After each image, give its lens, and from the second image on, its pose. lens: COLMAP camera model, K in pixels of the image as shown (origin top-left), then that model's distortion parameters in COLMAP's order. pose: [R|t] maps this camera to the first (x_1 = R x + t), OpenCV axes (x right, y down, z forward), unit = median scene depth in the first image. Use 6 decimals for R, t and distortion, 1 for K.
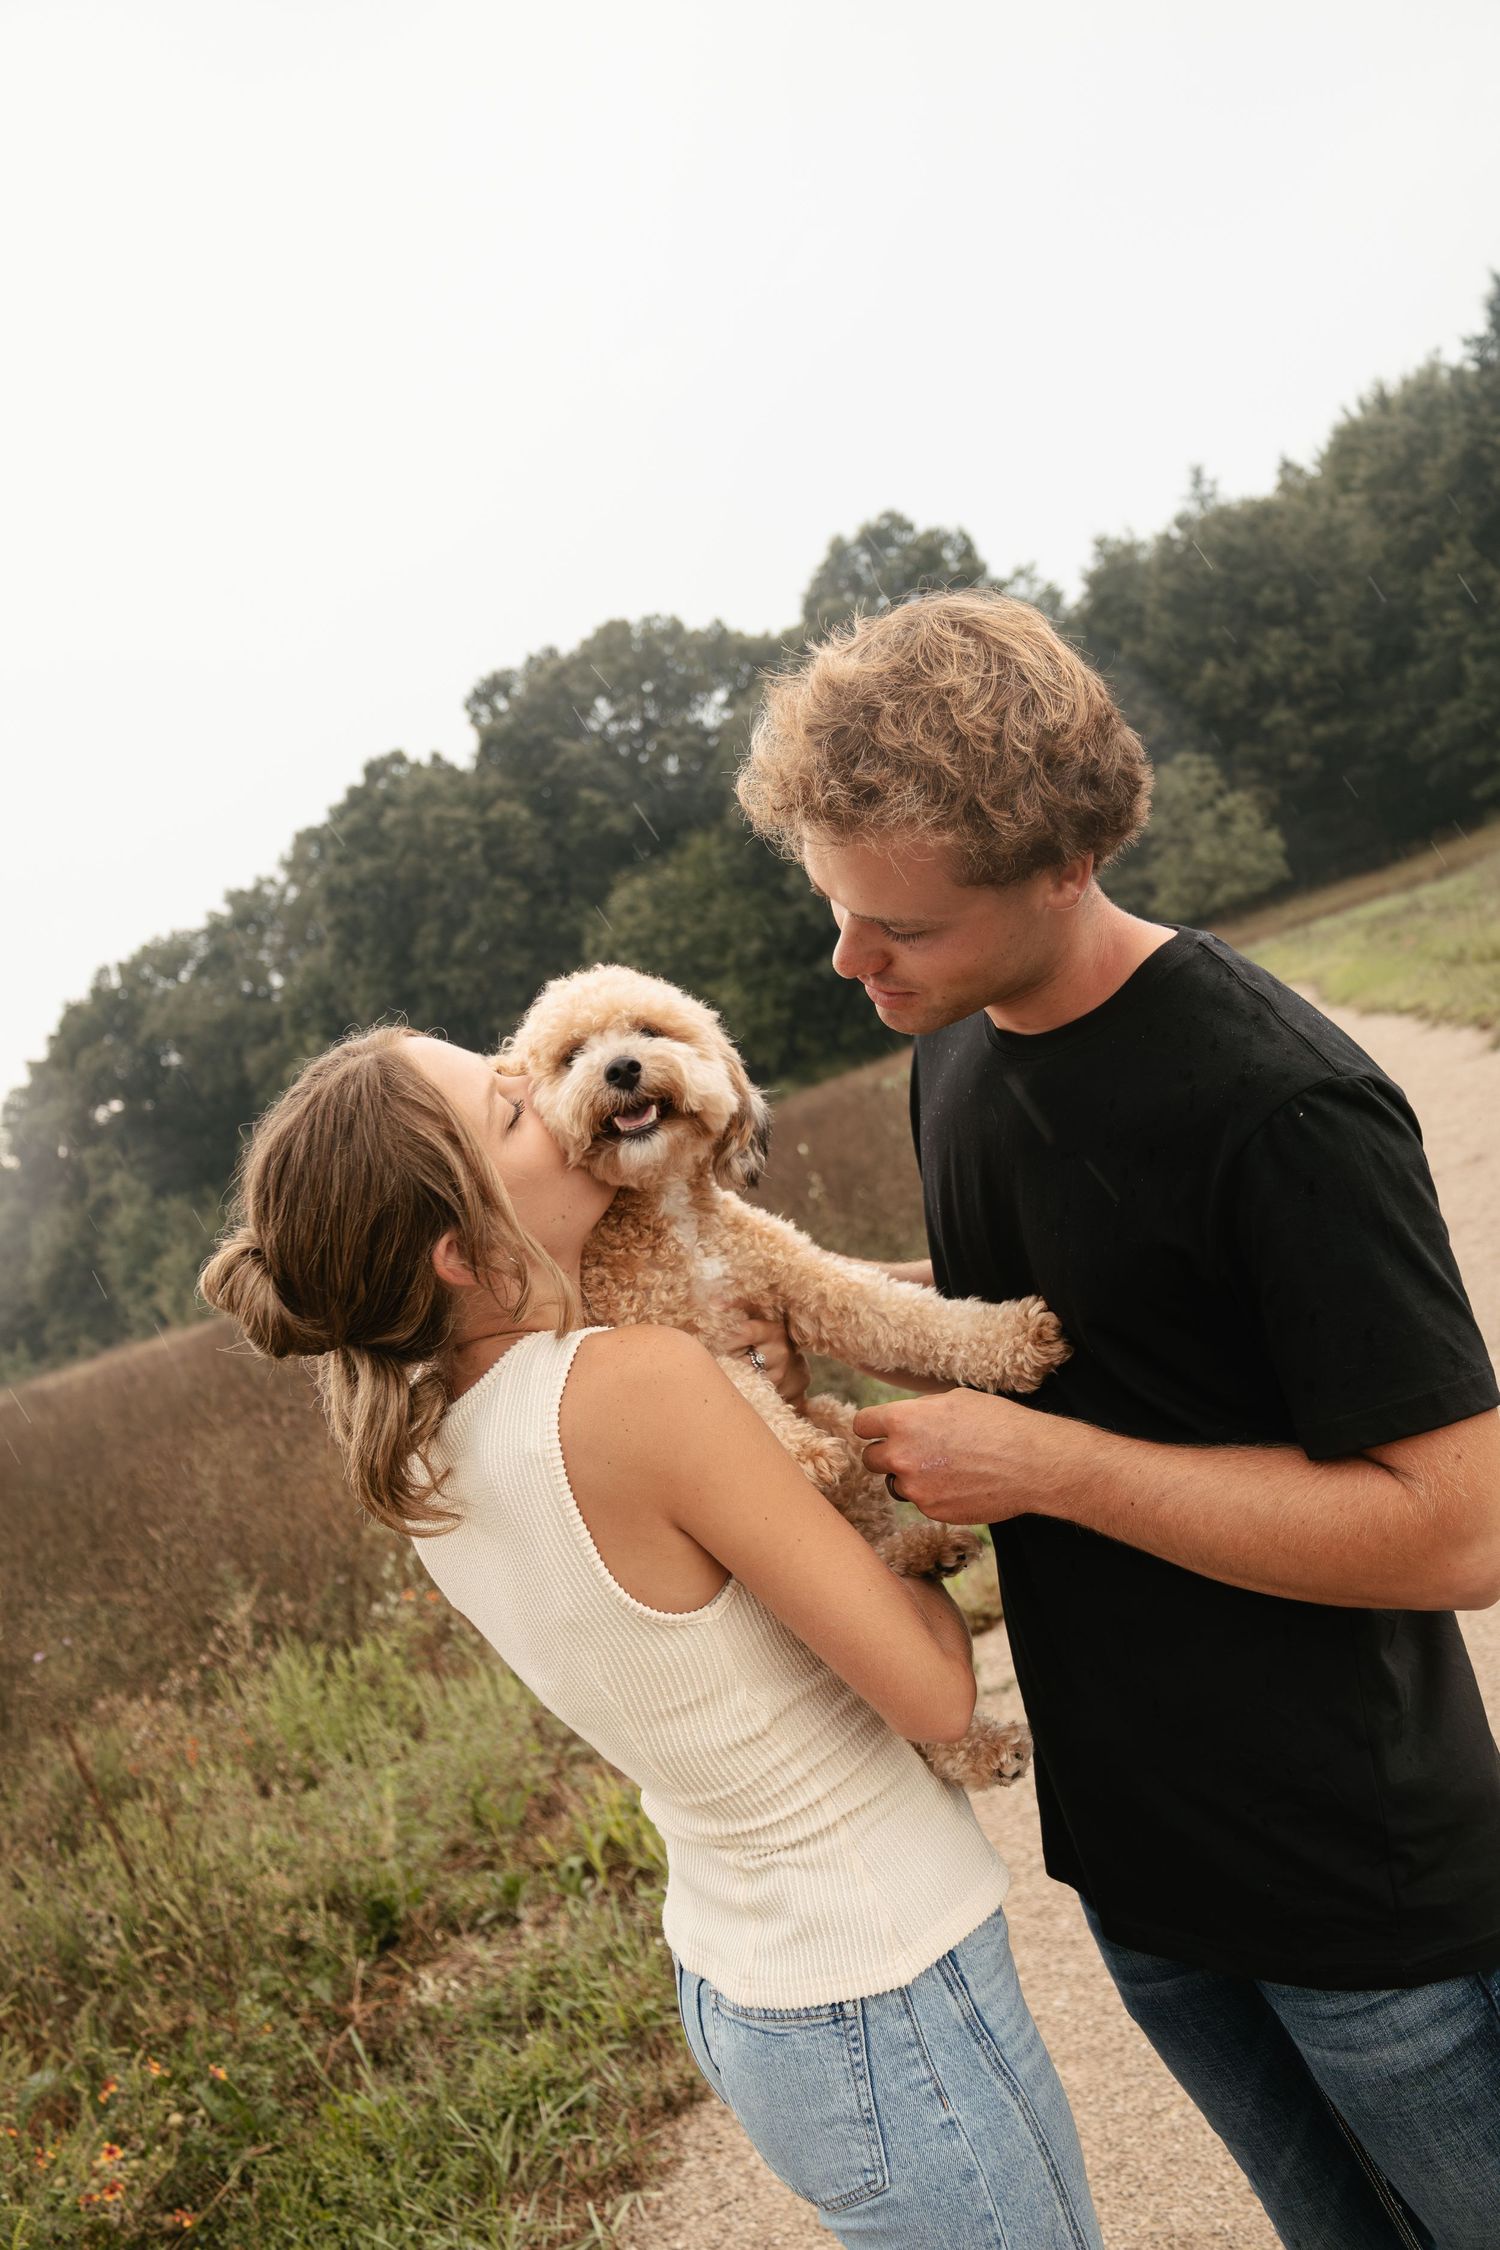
lens RADIAL K [[2162.5, 0, 732.6], [0, 2162.5, 1126.8], [0, 0, 1]] dist [-0.018140, 0.000000]
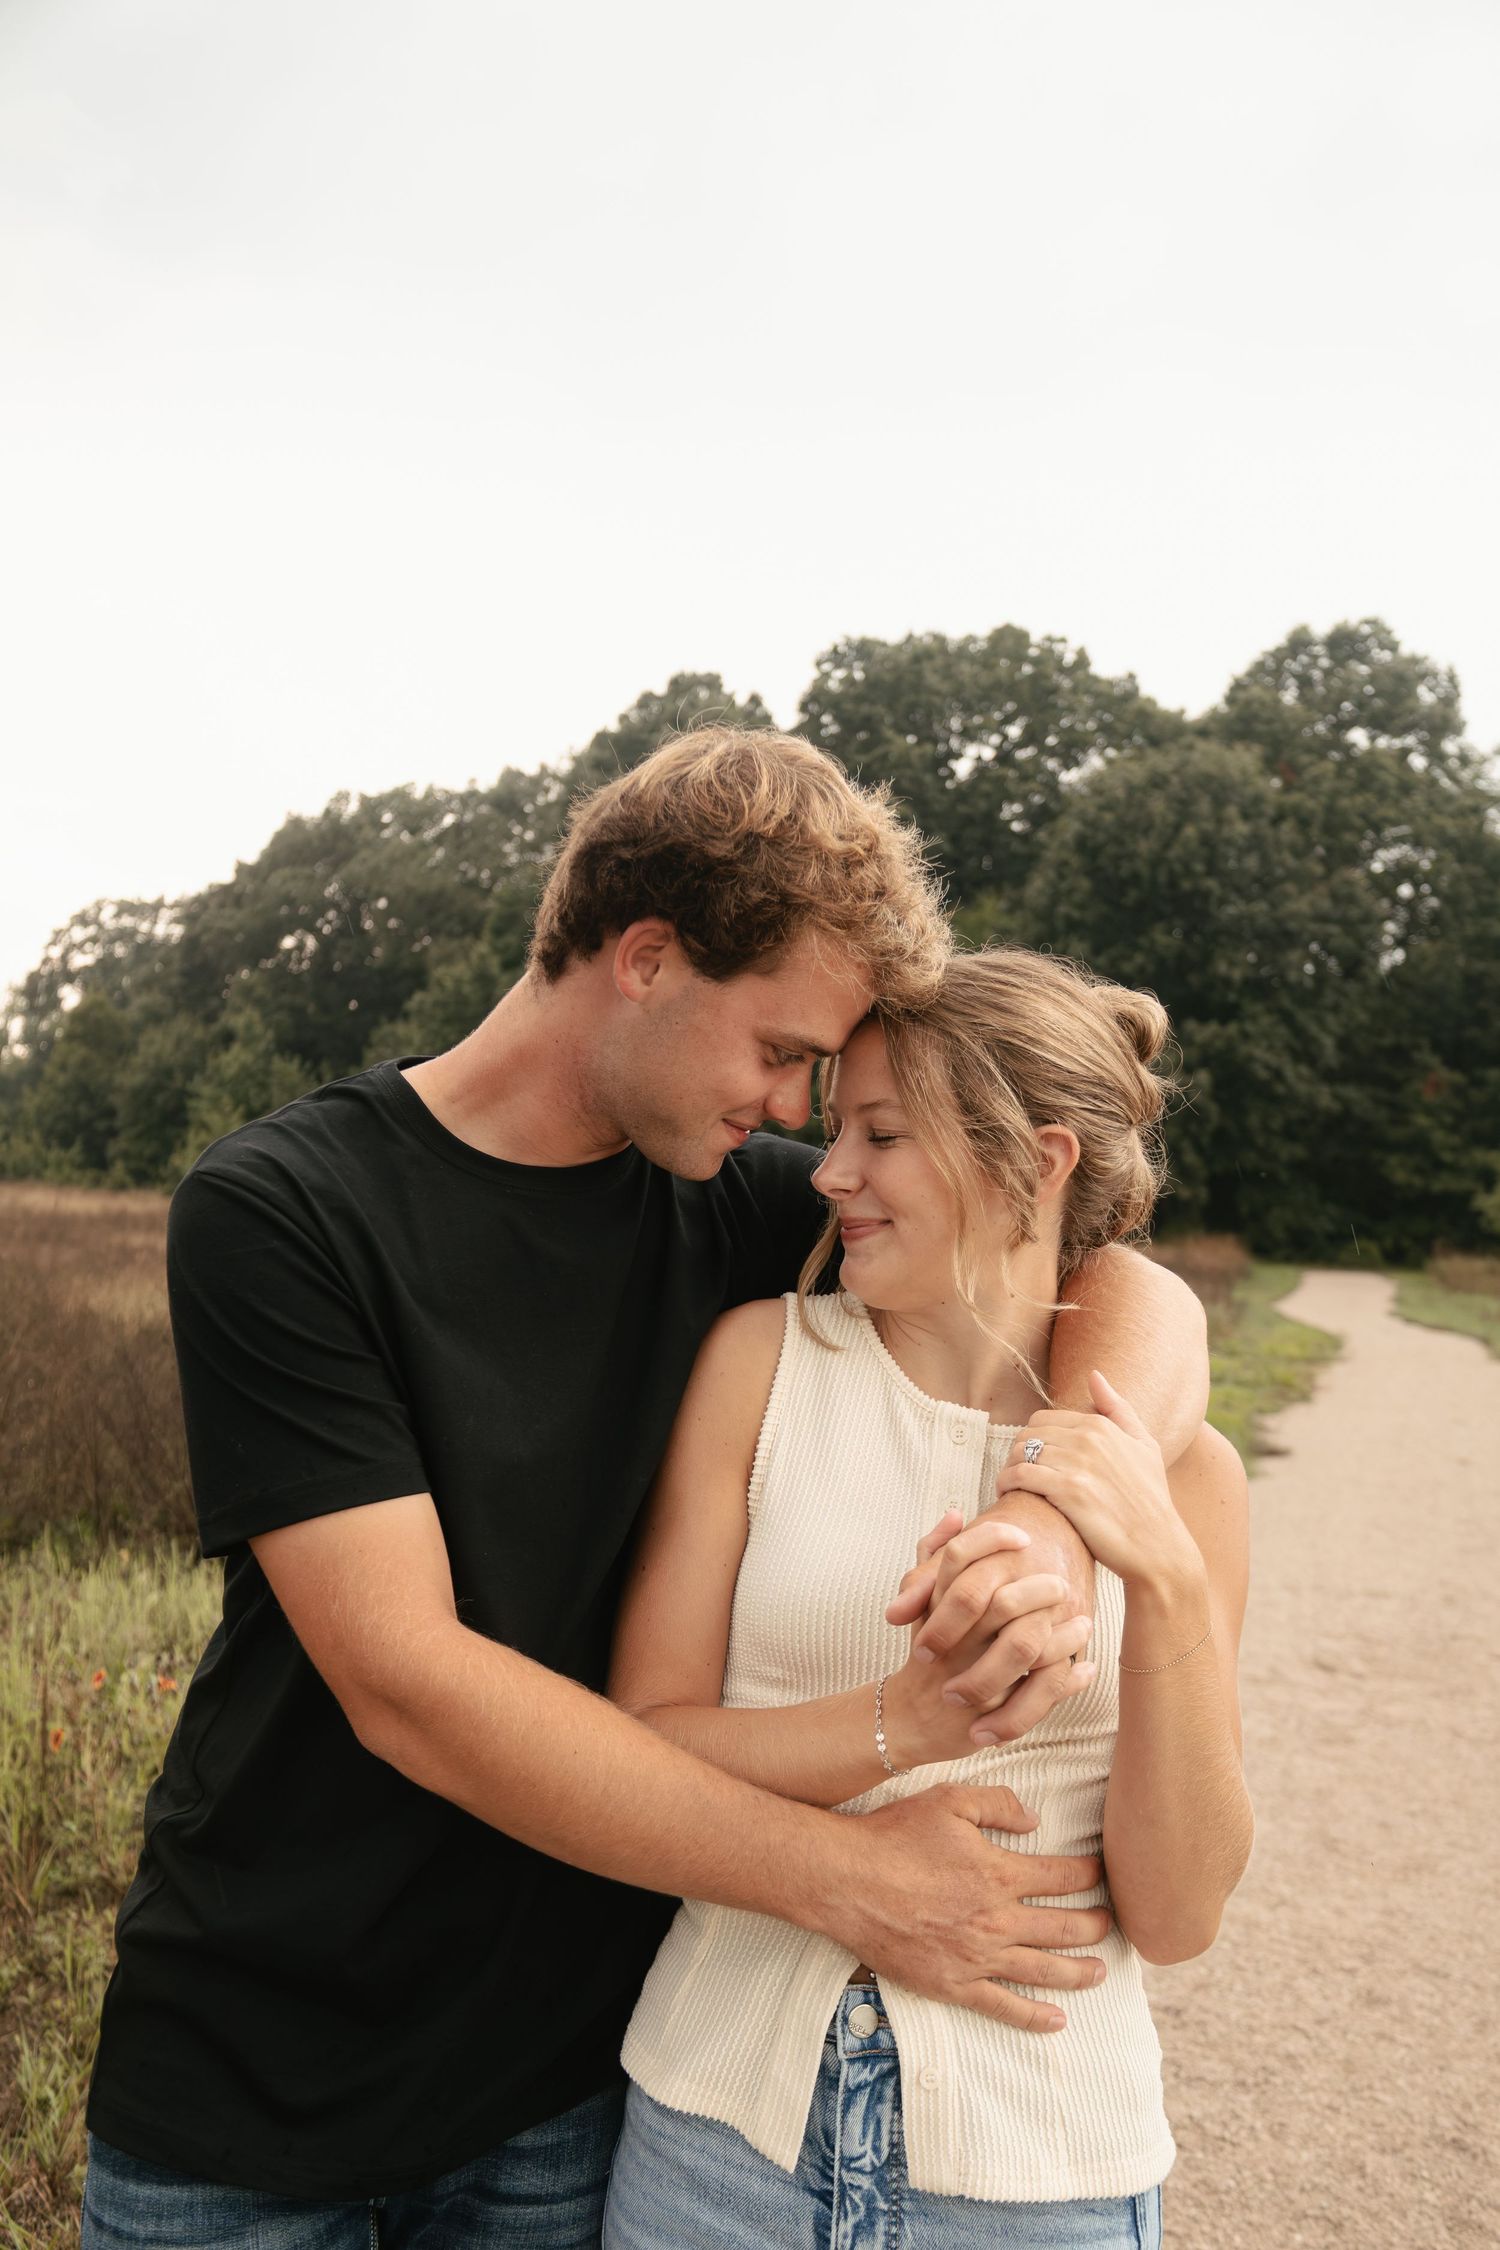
lens RADIAL K [[2162.5, 0, 761.2], [0, 2162.5, 1131.0], [0, 0, 1]] dist [-0.018140, 0.000000]
pose [[0.907716, 0.398564, -0.131141, 0.042578], [-0.401848, 0.915705, 0.001545, -0.019770], [0.120703, 0.051297, 0.991362, 0.177170]]
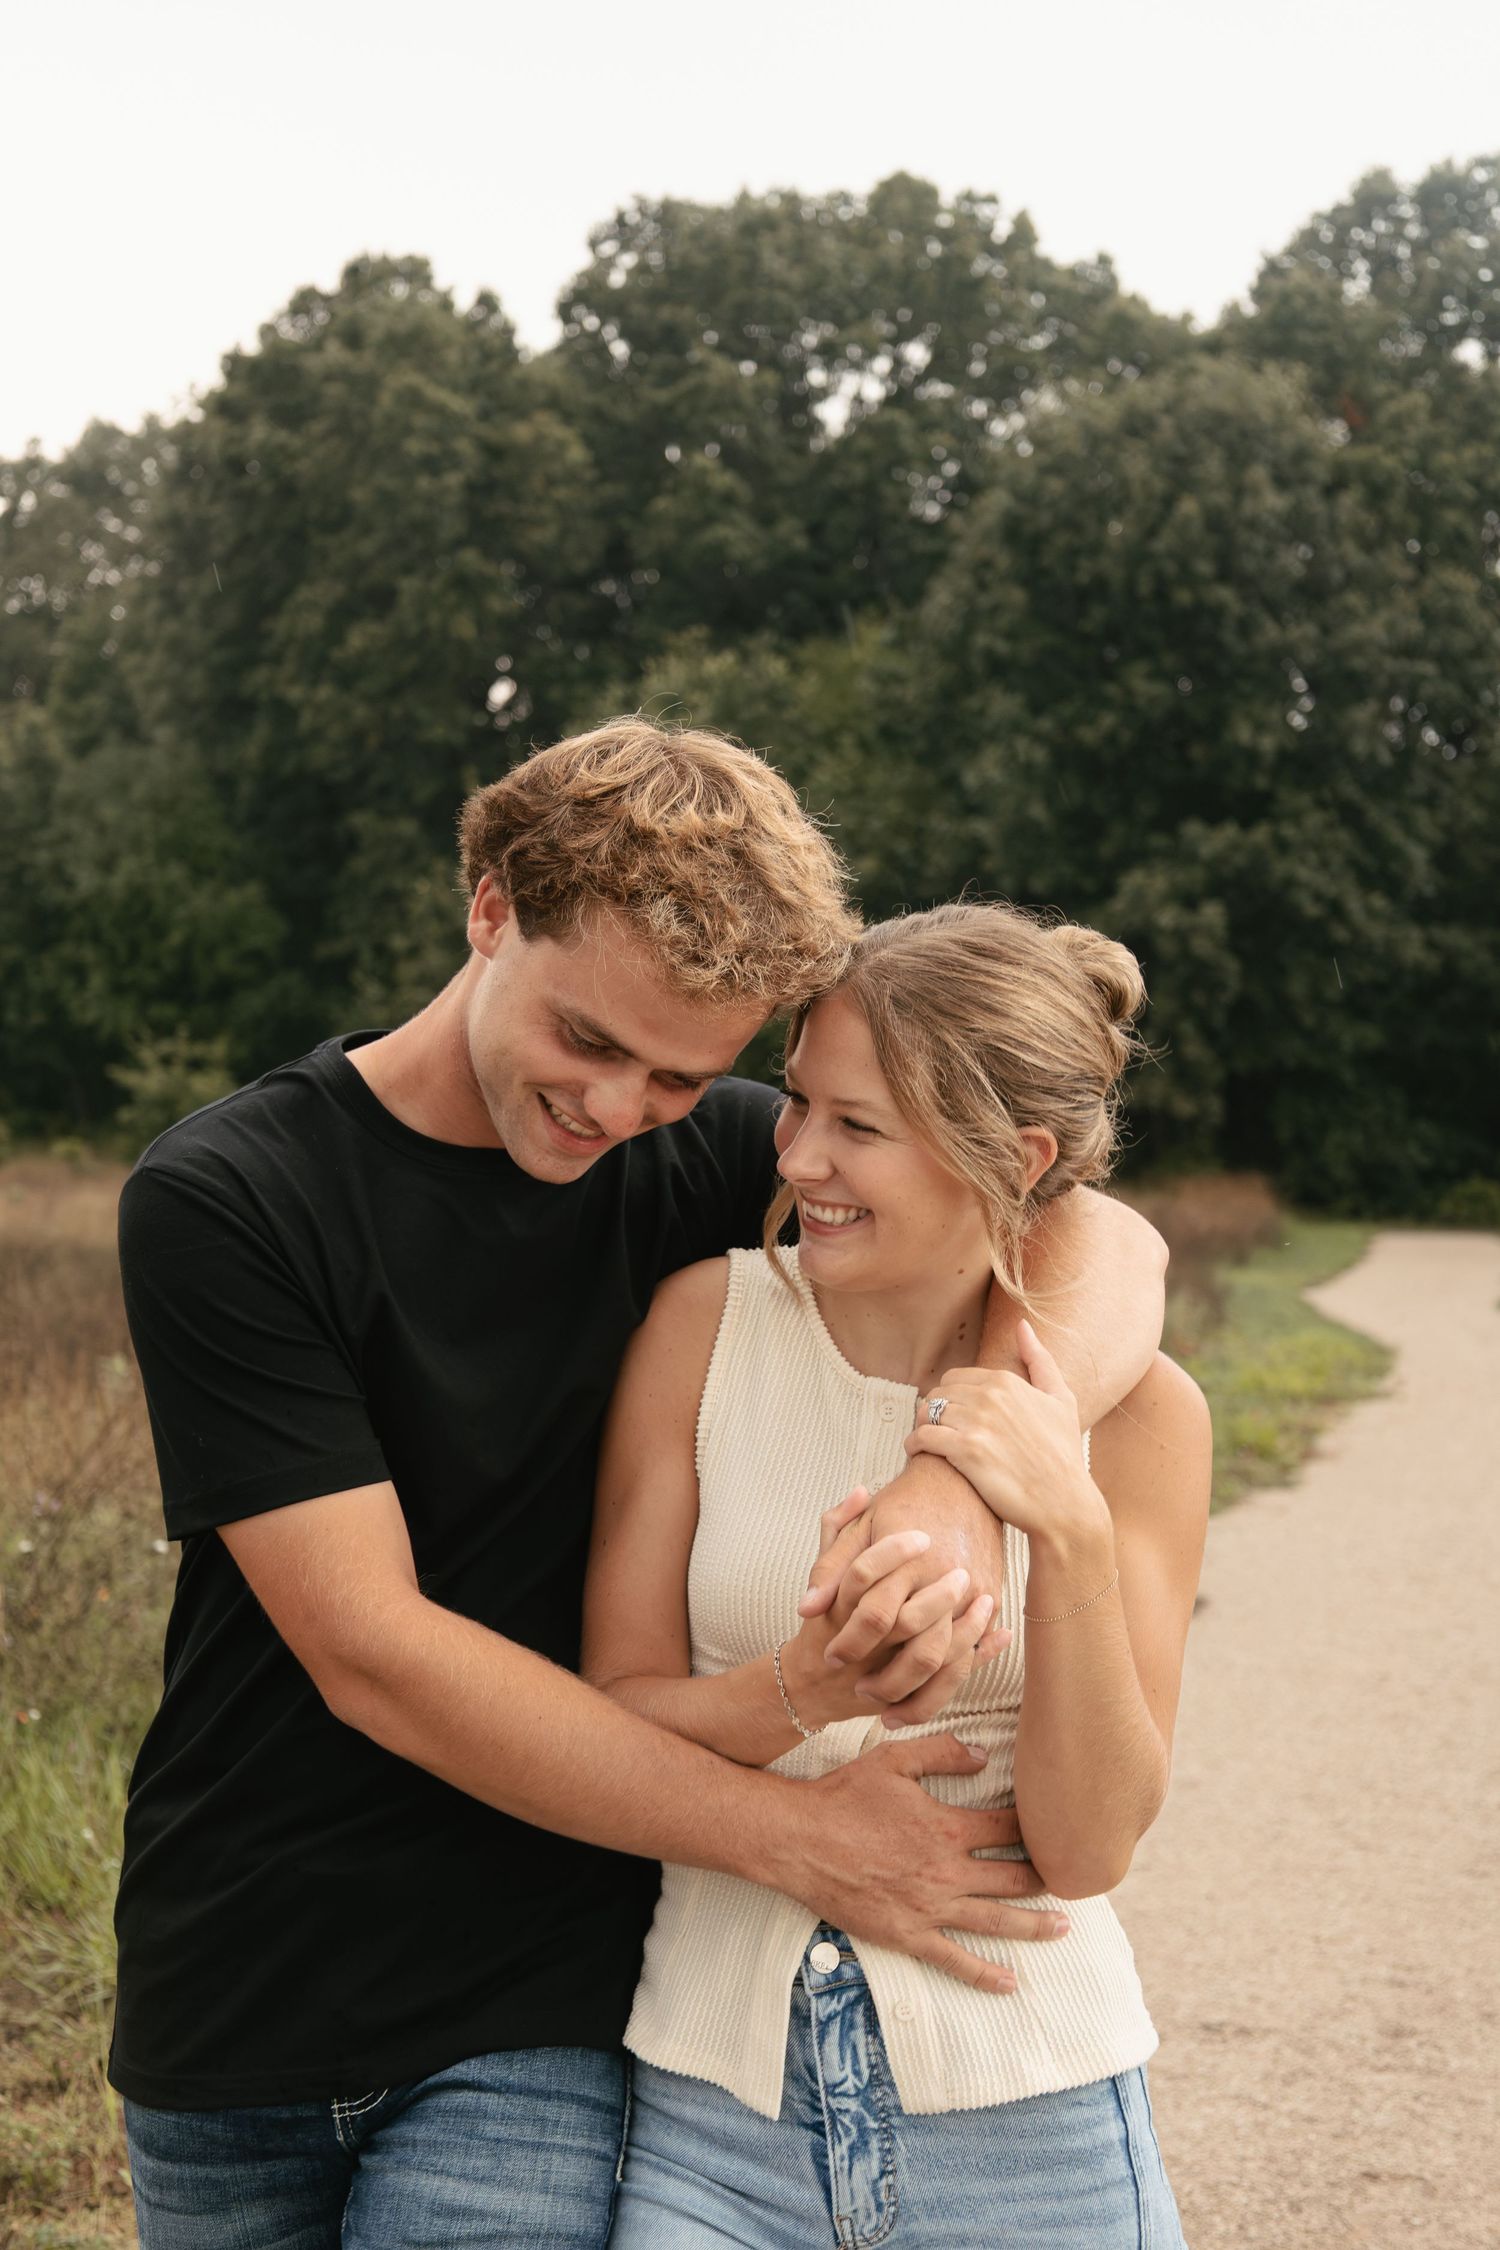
lens RADIAL K [[3399.3, 0, 745.3], [0, 3399.3, 1108.1], [0, 0, 1]] dist [0.019474, 0.000000]
pose [[0.917788, 0.389970, -0.074760, 0.053148], [-0.390658, 0.920517, 0.005787, -0.024702], [0.071074, 0.023894, 0.997185, 0.212435]]
